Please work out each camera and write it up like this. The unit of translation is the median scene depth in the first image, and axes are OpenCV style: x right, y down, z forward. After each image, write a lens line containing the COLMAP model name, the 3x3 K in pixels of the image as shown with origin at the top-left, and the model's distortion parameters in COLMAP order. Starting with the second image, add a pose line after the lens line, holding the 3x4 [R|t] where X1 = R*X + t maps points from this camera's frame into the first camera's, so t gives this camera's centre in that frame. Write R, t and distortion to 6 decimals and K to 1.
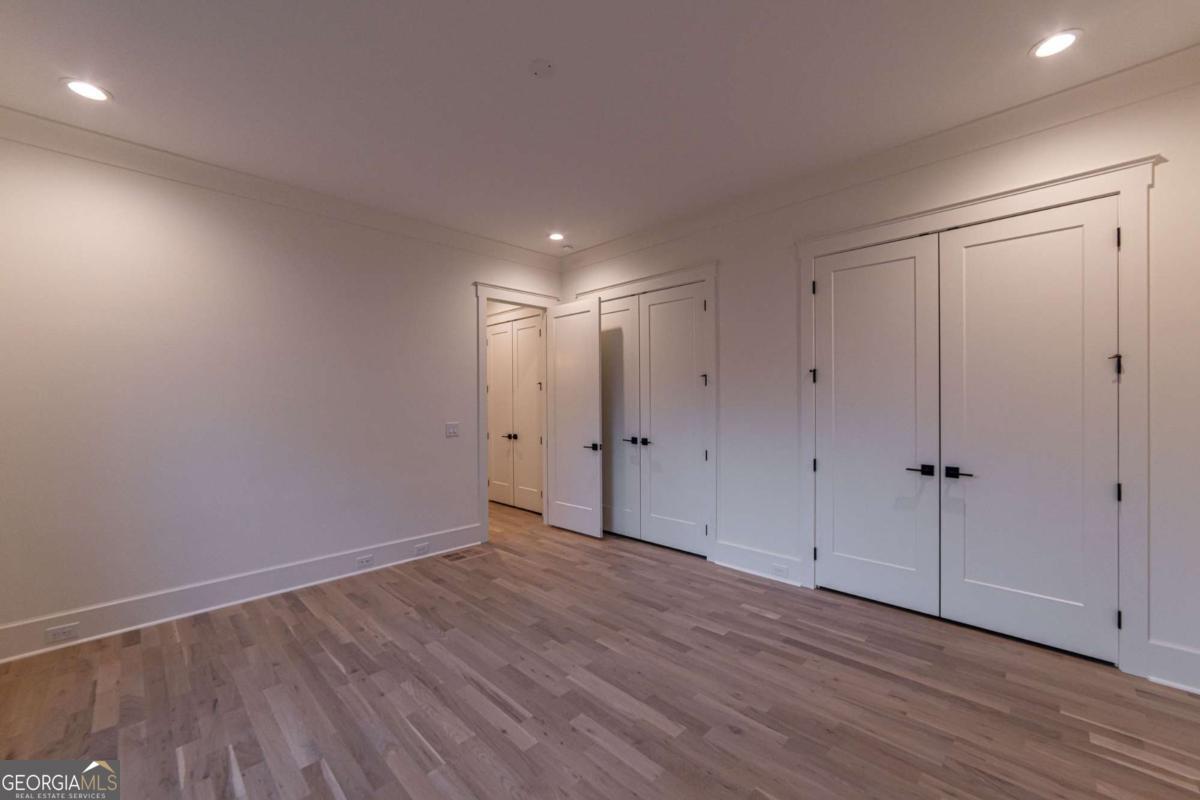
lens RADIAL K [[472.6, 0, 600.9], [0, 472.6, 400.4], [0, 0, 1]] dist [0.002303, 0.000896]
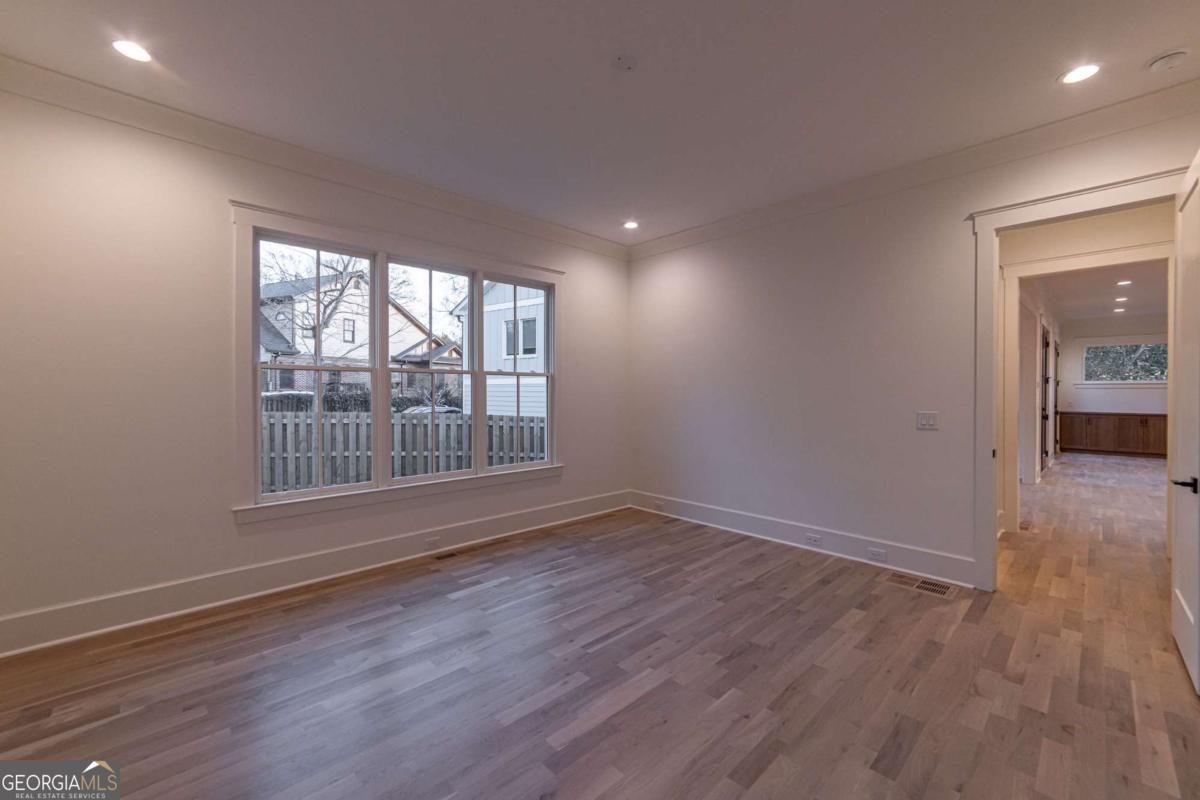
lens RADIAL K [[472.6, 0, 603.4], [0, 472.6, 388.1], [0, 0, 1]] dist [0.002303, 0.000896]
pose [[-0.008945, -0.000242, -0.999960, 0.658789], [-0.000571, 1.000000, -0.000236, 0.013317], [0.999960, 0.000569, -0.008945, 0.680836]]
